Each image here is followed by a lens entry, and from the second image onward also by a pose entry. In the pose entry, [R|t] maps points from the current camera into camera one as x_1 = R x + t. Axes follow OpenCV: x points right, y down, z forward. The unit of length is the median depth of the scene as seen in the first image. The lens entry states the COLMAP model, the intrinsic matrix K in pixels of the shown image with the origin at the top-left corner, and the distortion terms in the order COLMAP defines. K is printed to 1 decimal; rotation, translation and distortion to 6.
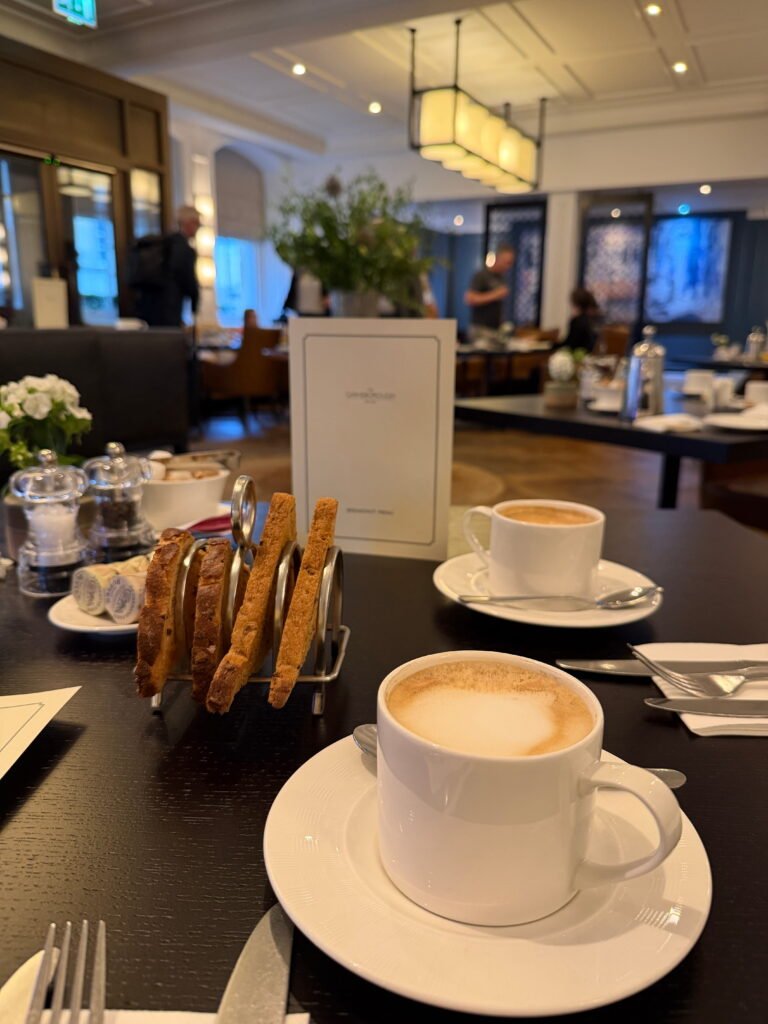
lens RADIAL K [[719.8, 0, 390.4], [0, 719.8, 512.0], [0, 0, 1]] dist [-0.018987, -0.004217]
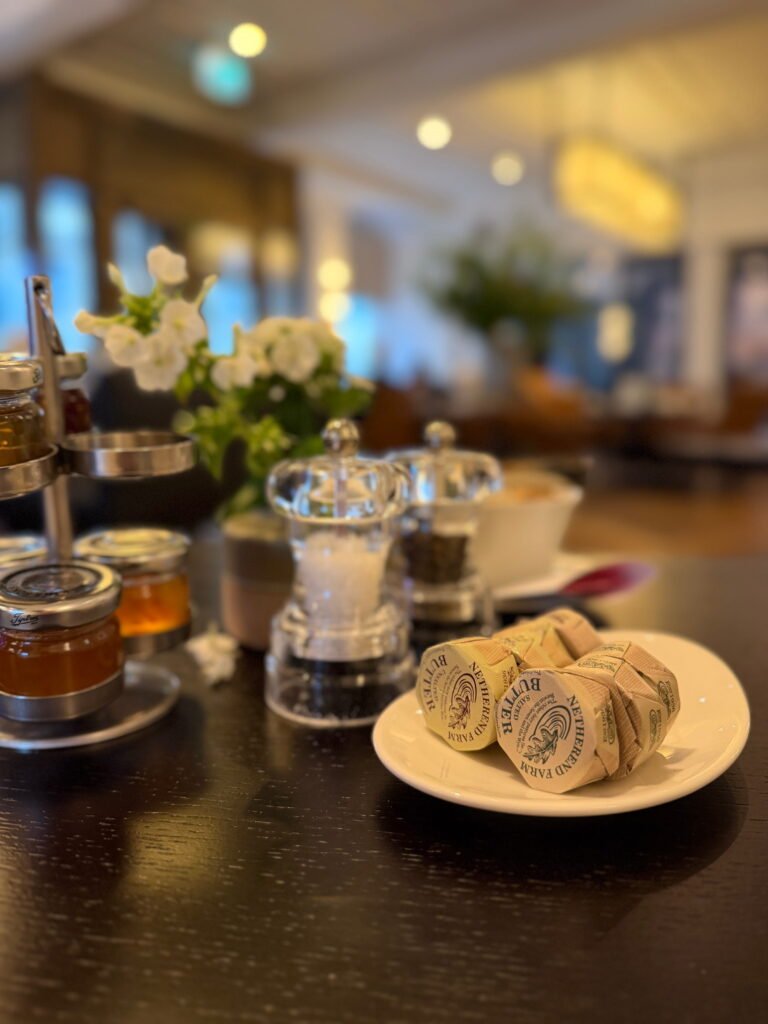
lens RADIAL K [[719.8, 0, 378.0], [0, 719.8, 511.1], [0, 0, 1]] dist [-0.018987, -0.004217]
pose [[0.987869, 0.017018, -0.154356, -0.046232], [-0.032043, 0.994925, -0.095383, 0.002730], [0.151949, 0.099171, 0.983400, 0.064572]]
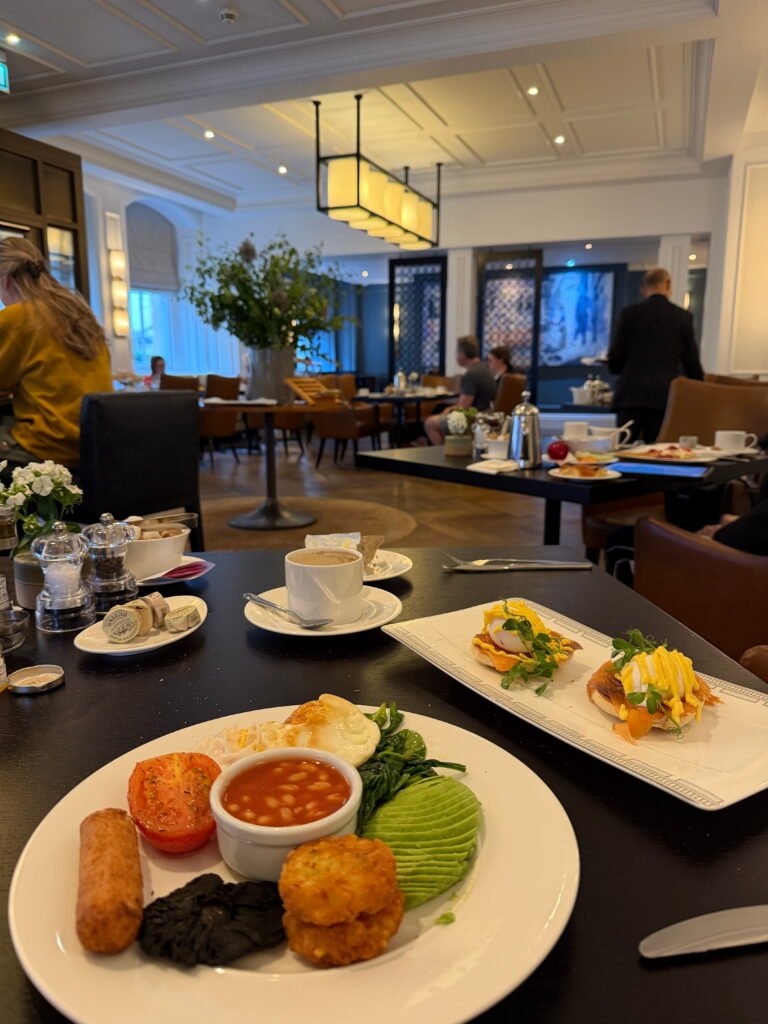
lens RADIAL K [[719.8, 0, 387.8], [0, 719.8, 505.2], [0, 0, 1]] dist [-0.018987, -0.004217]
pose [[0.993091, -0.029883, 0.113480, -0.002831], [0.036729, 0.997599, -0.058719, -0.001961], [-0.111452, 0.062481, 0.991804, -0.047773]]
